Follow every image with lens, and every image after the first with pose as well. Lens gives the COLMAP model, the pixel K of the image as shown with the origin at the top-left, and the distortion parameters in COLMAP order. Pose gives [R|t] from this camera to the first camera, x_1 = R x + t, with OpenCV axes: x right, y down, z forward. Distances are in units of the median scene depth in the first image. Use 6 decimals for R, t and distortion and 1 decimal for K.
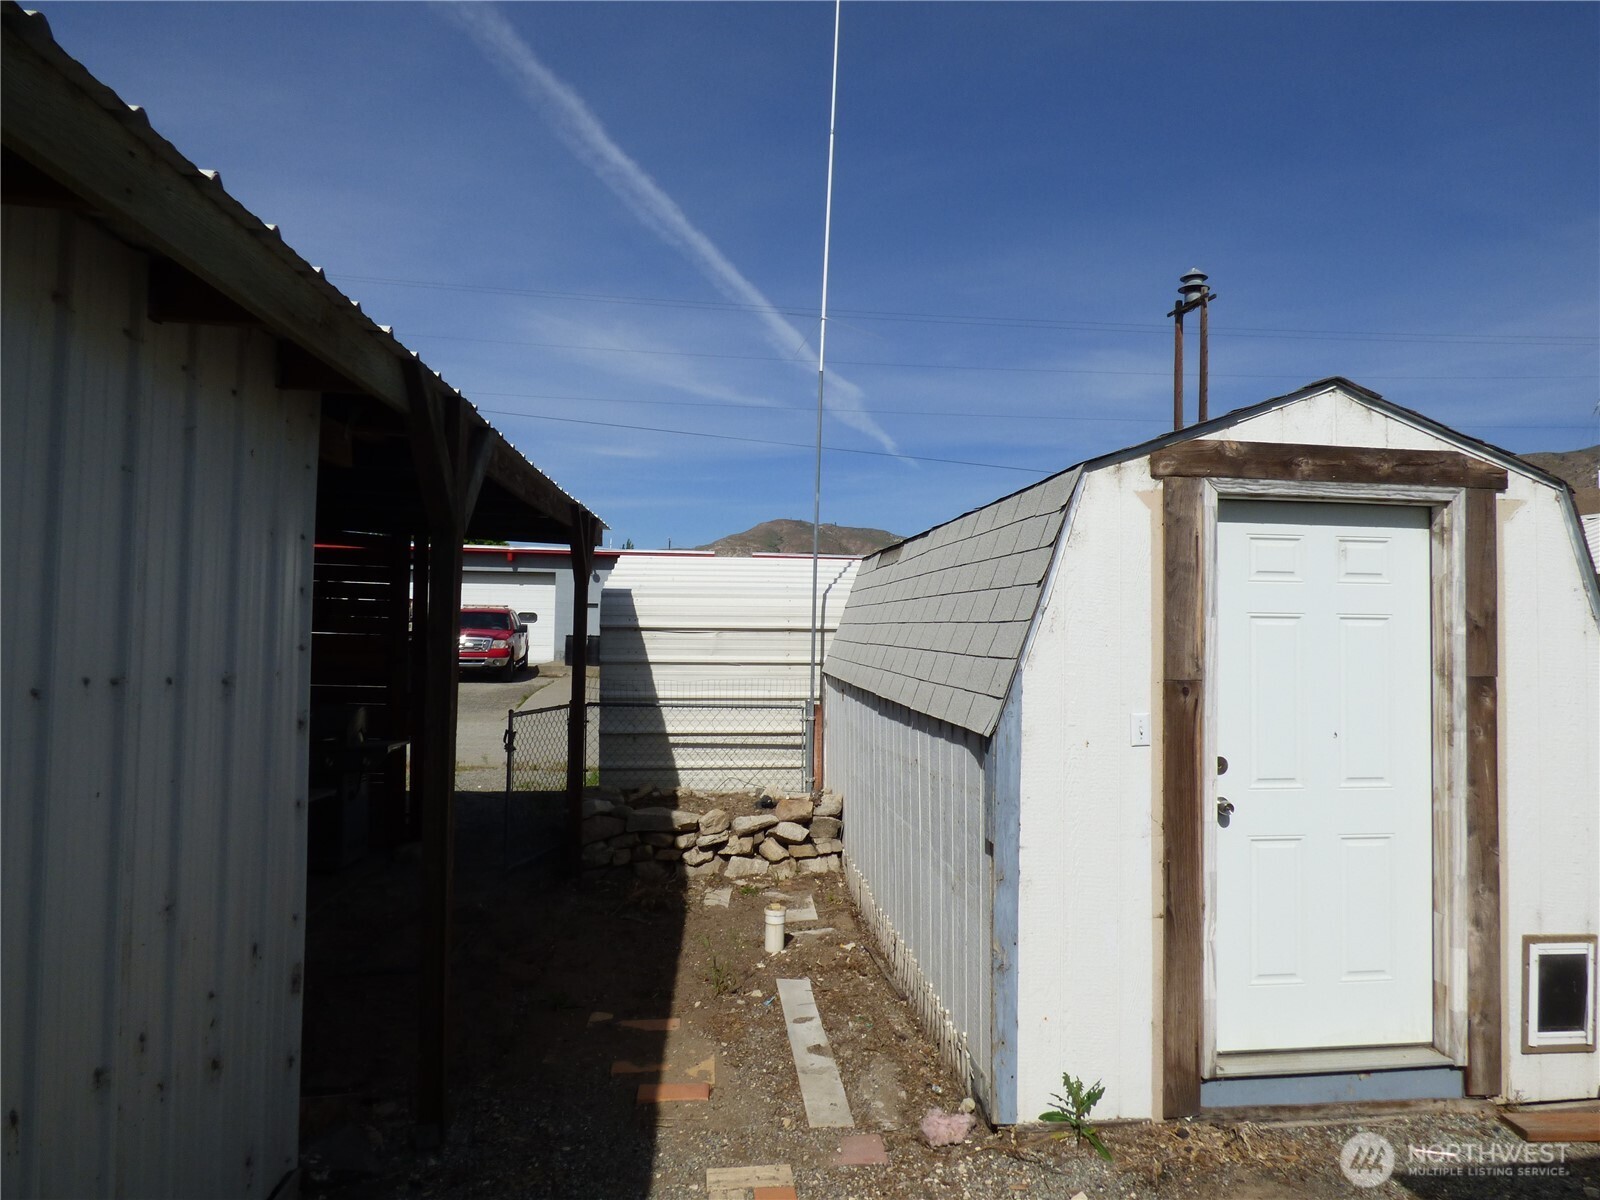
lens RADIAL K [[963.5, 0, 771.5], [0, 963.5, 605.1], [0, 0, 1]] dist [0.010184, 0.002255]
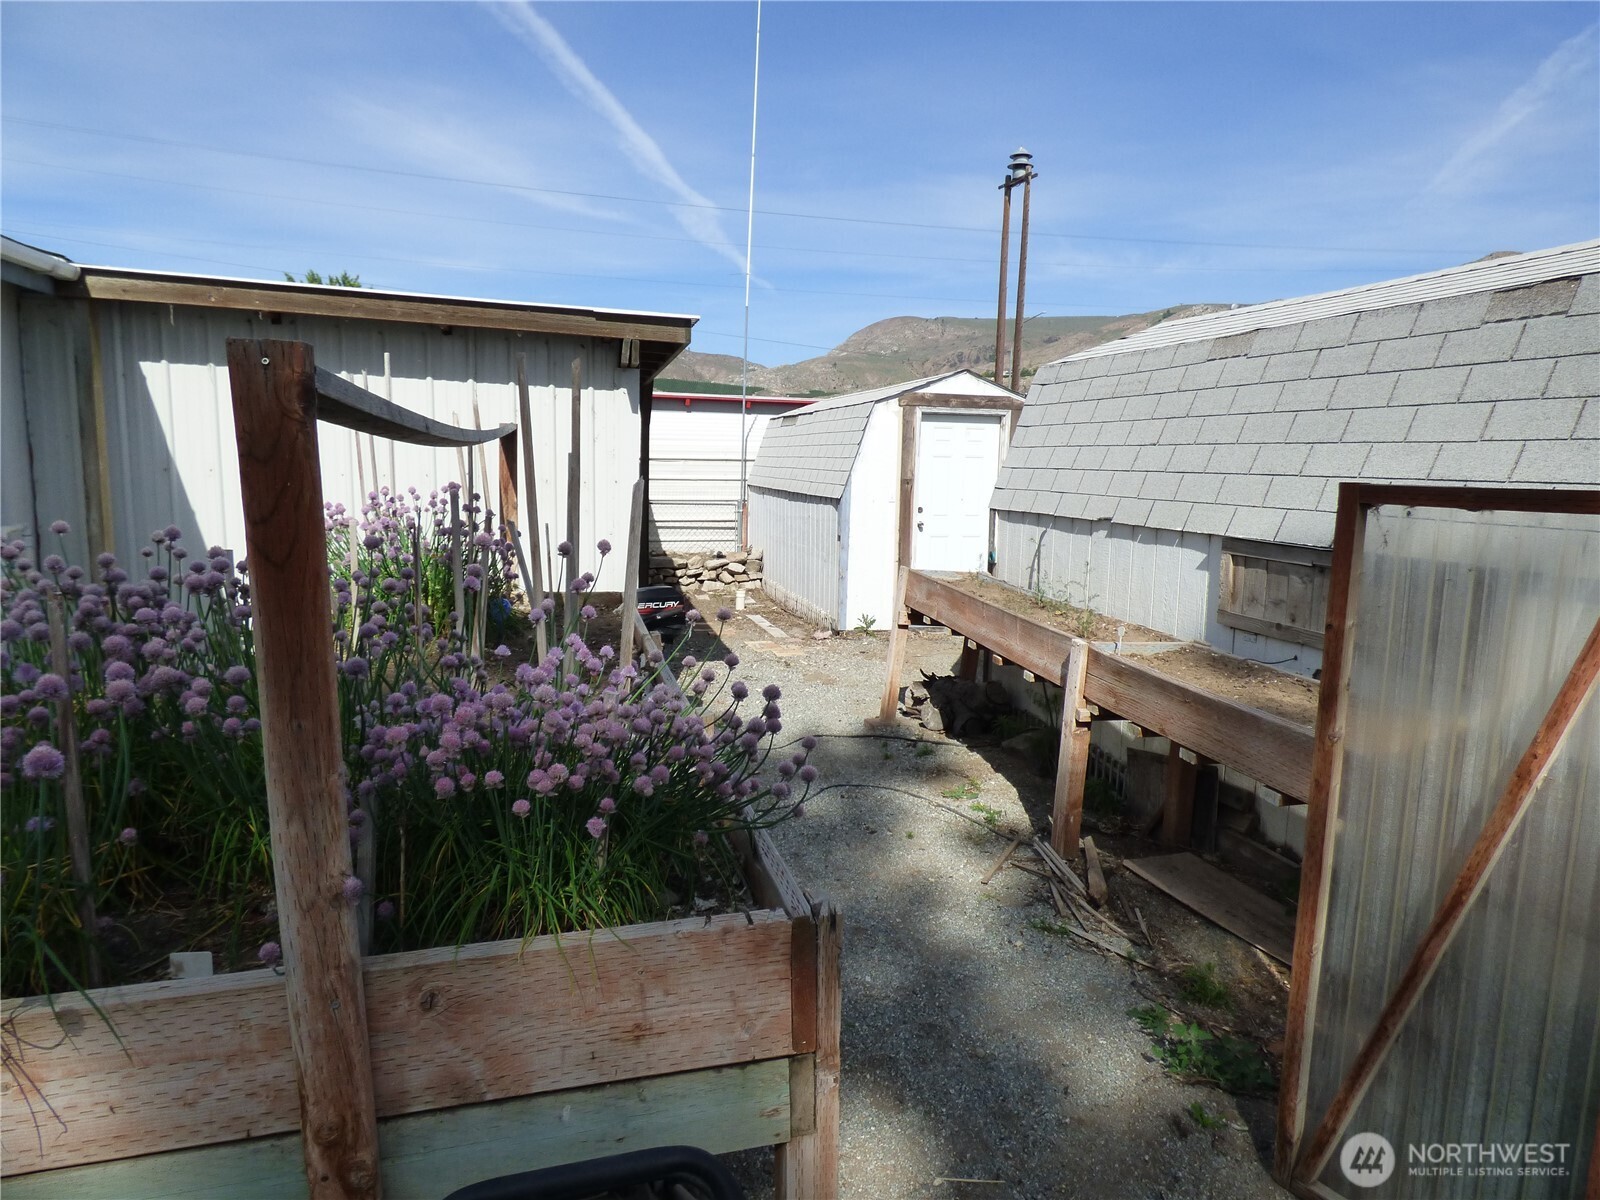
lens RADIAL K [[963.5, 0, 771.5], [0, 963.5, 605.1], [0, 0, 1]] dist [0.010184, 0.002255]
pose [[0.988732, -0.013189, 0.149115, -0.192694], [-0.013030, 0.984748, 0.173497, -0.021528], [-0.149129, -0.173485, 0.973480, -0.859414]]
